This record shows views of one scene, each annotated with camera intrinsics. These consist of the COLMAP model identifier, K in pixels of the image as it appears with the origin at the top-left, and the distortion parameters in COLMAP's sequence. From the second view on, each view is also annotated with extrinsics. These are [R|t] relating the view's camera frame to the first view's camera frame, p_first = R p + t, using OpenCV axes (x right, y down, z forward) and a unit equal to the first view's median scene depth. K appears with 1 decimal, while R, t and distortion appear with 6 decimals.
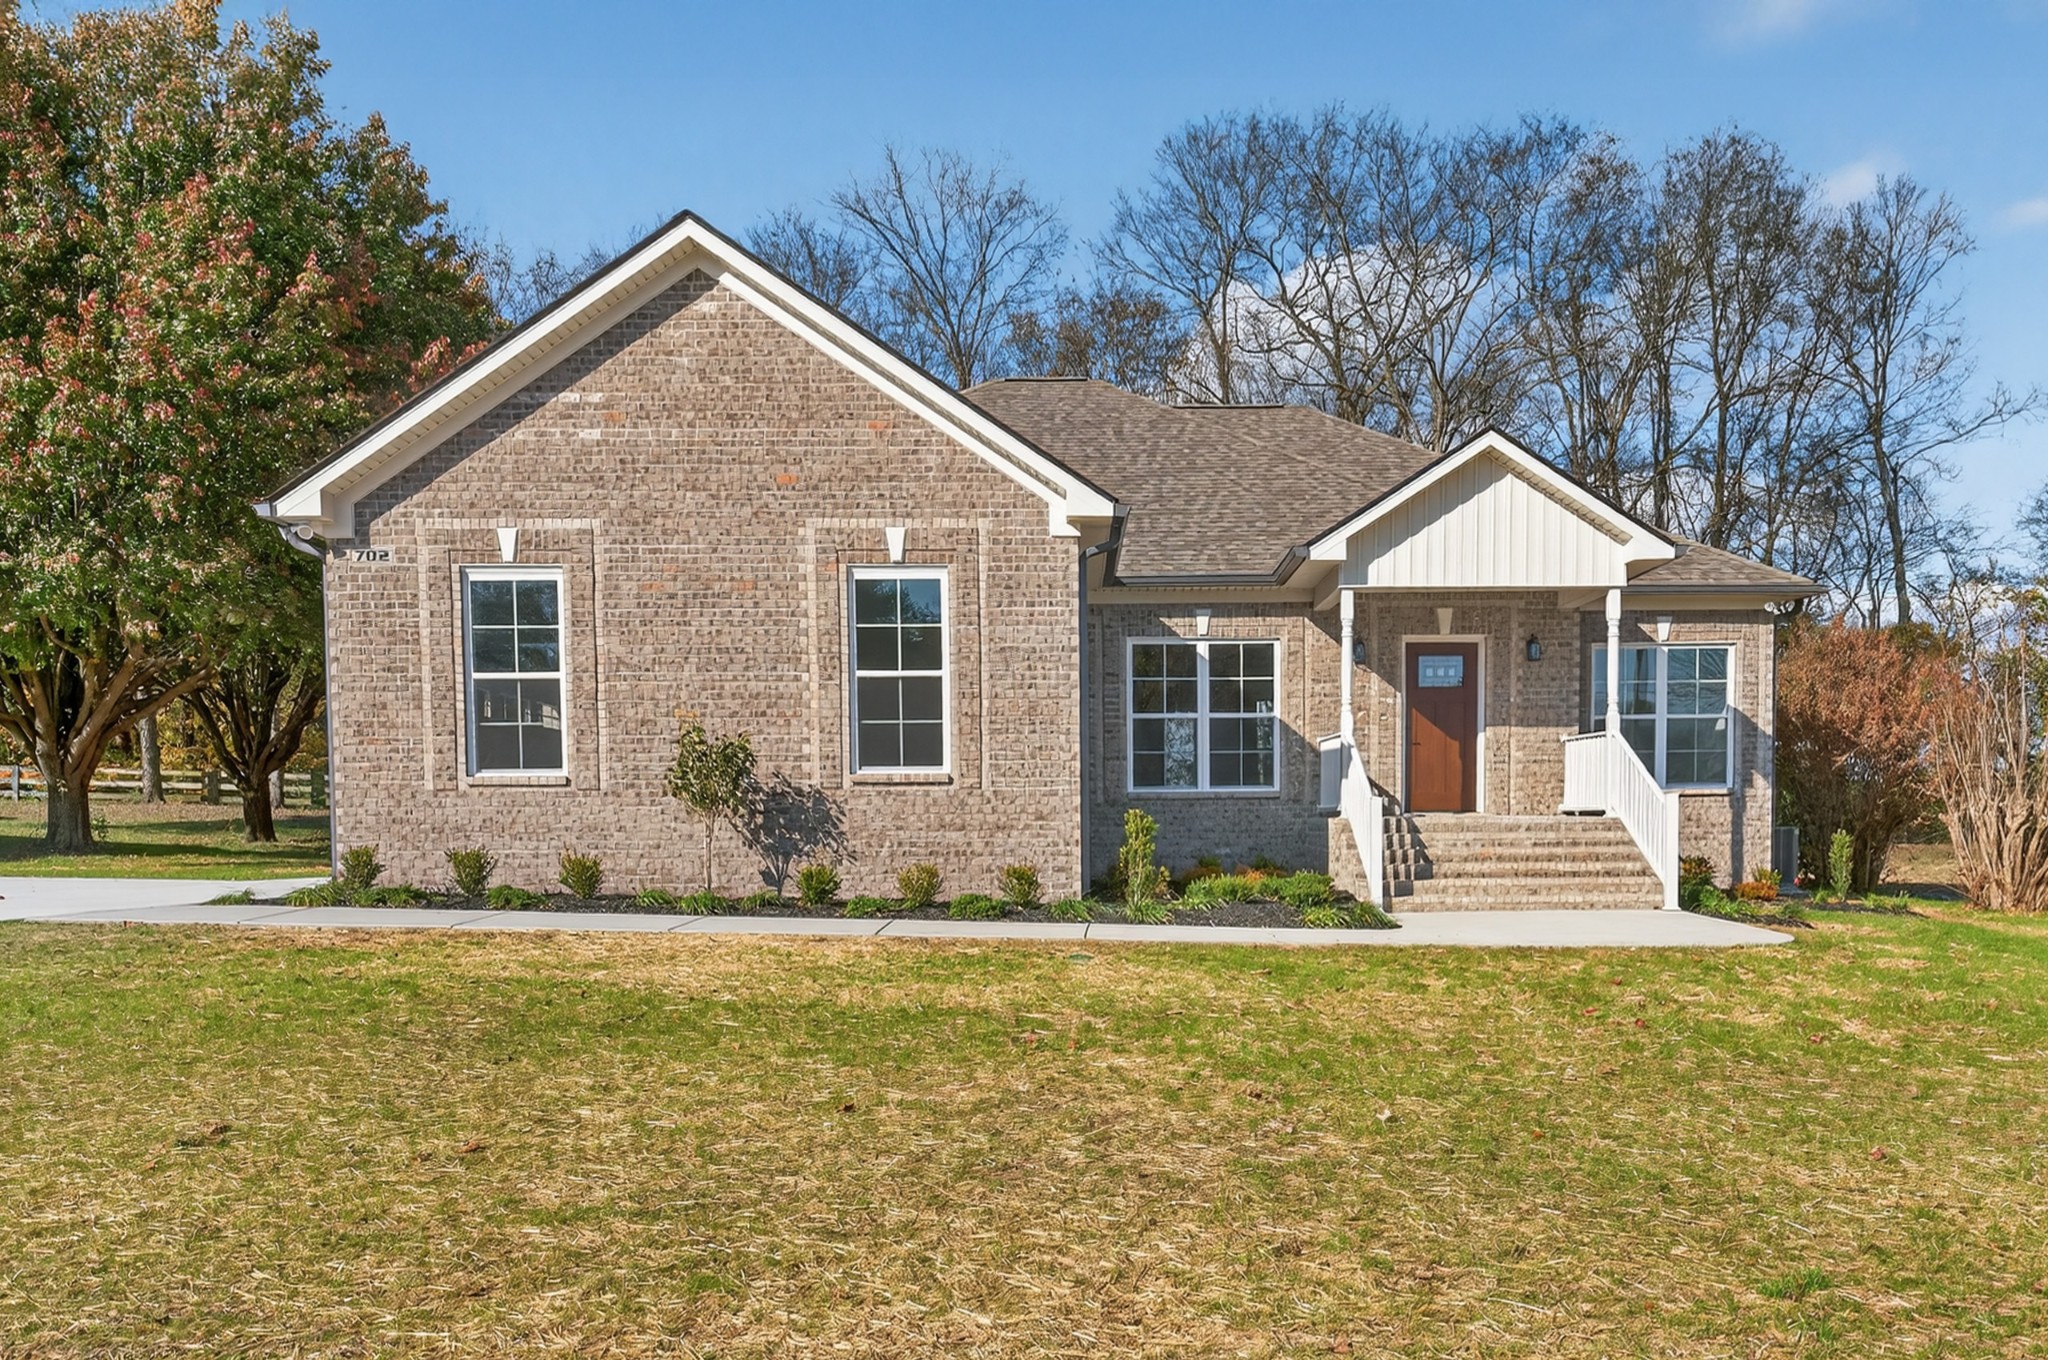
lens RADIAL K [[1588.7, 0, 1114.1], [0, 1588.7, 913.6], [0, 0, 1]] dist [0.013079, -0.004198]
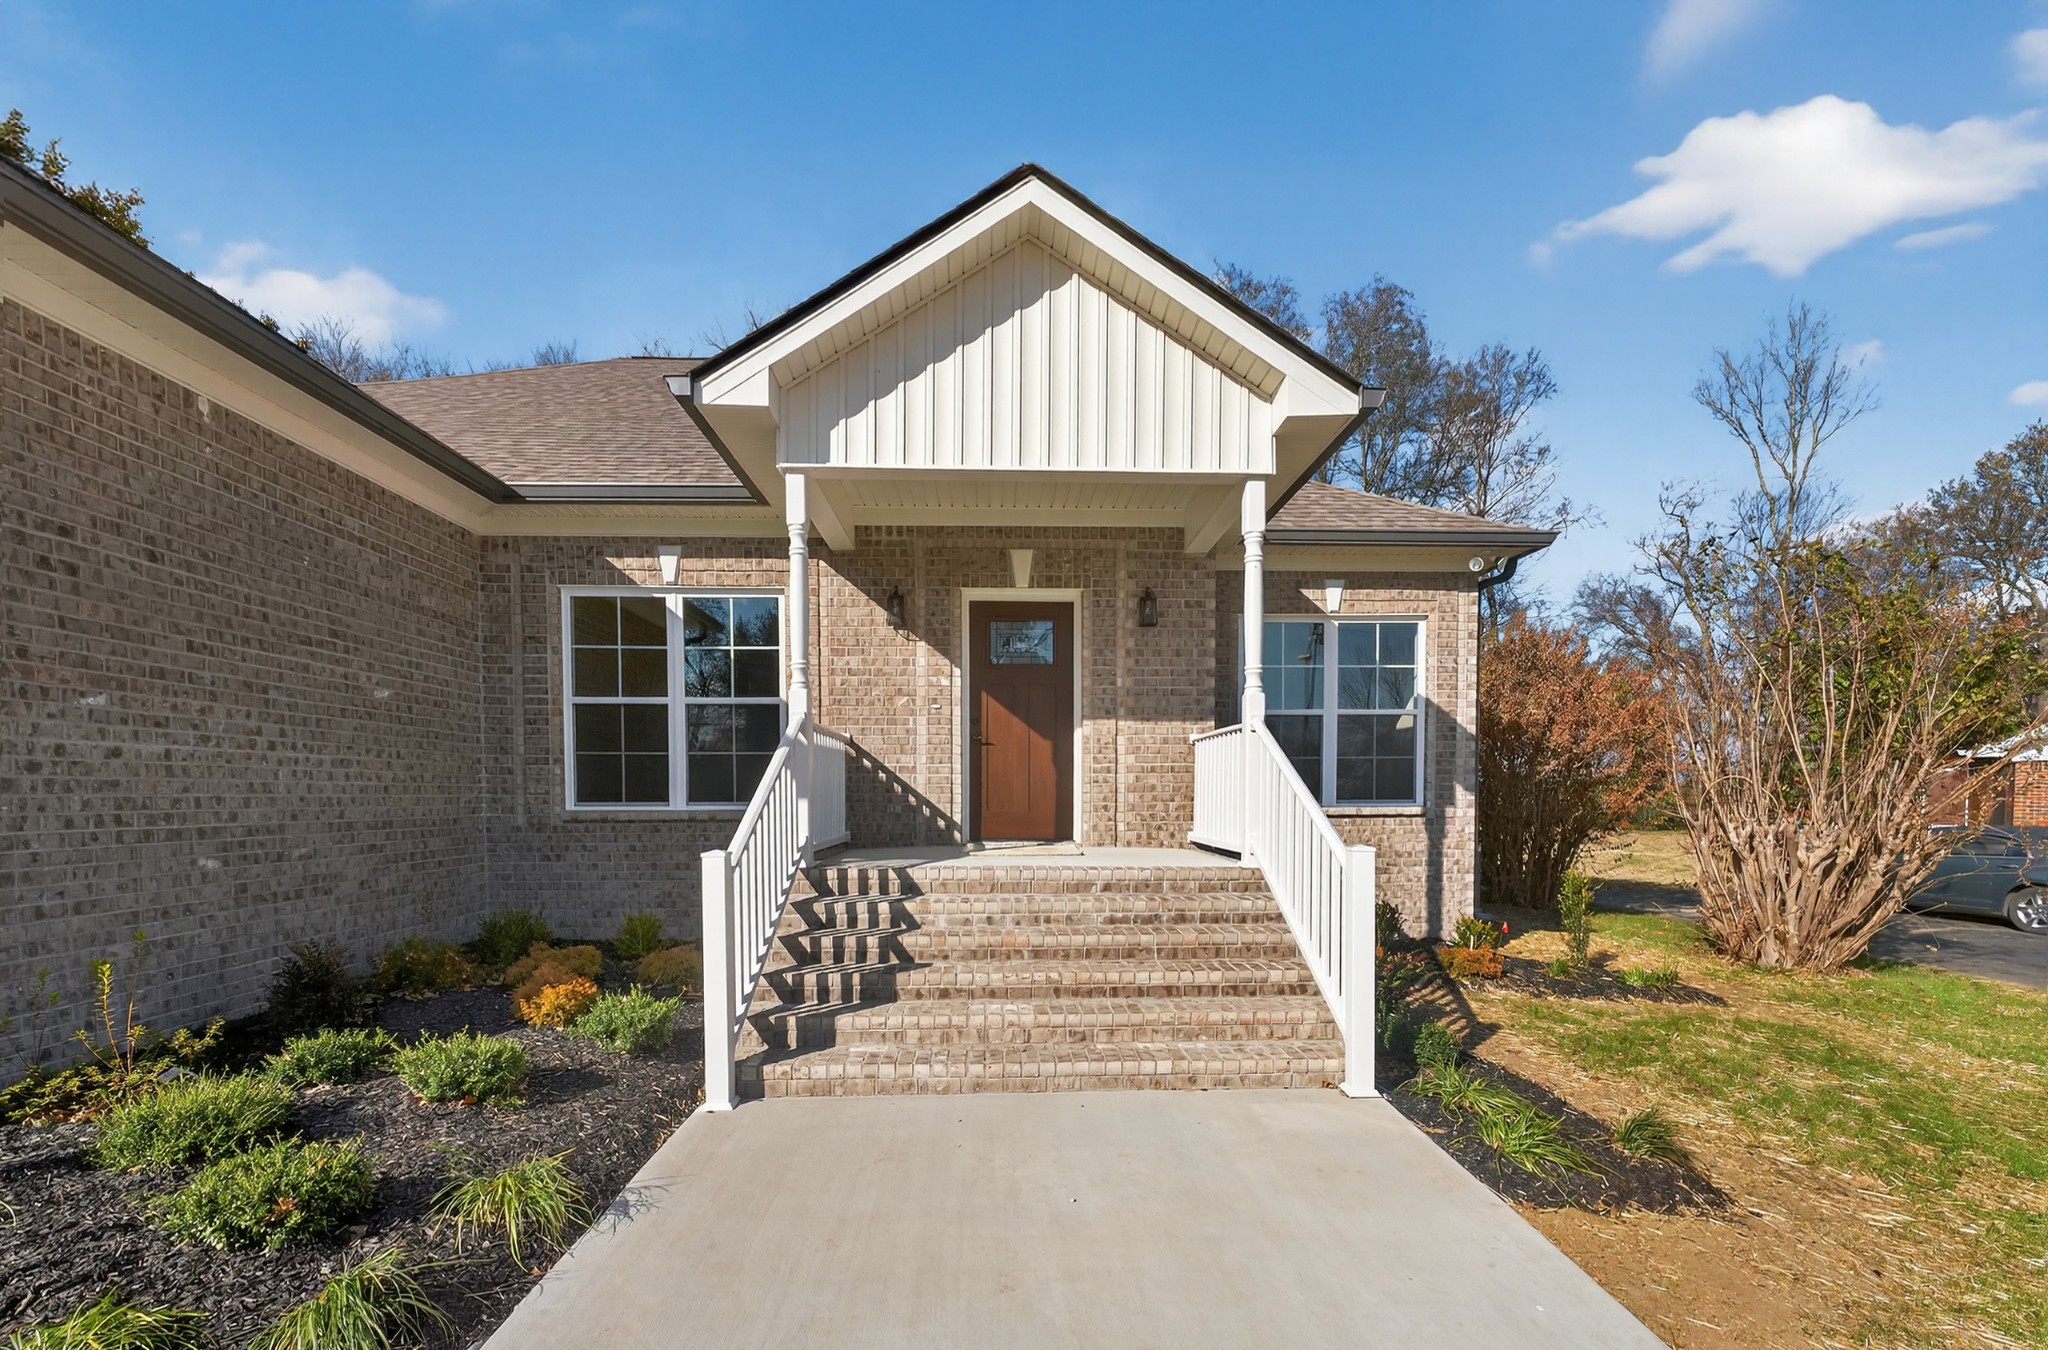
lens RADIAL K [[854.1, 0, 1026.6], [0, 854.1, 826.4], [0, 0, 1]] dist [0.003707, -0.000138]
pose [[0.999970, 0.007455, -0.002026, 0.248232], [-0.007491, 0.999810, -0.017981, -0.074956], [0.001892, 0.017996, 0.999836, 0.735568]]
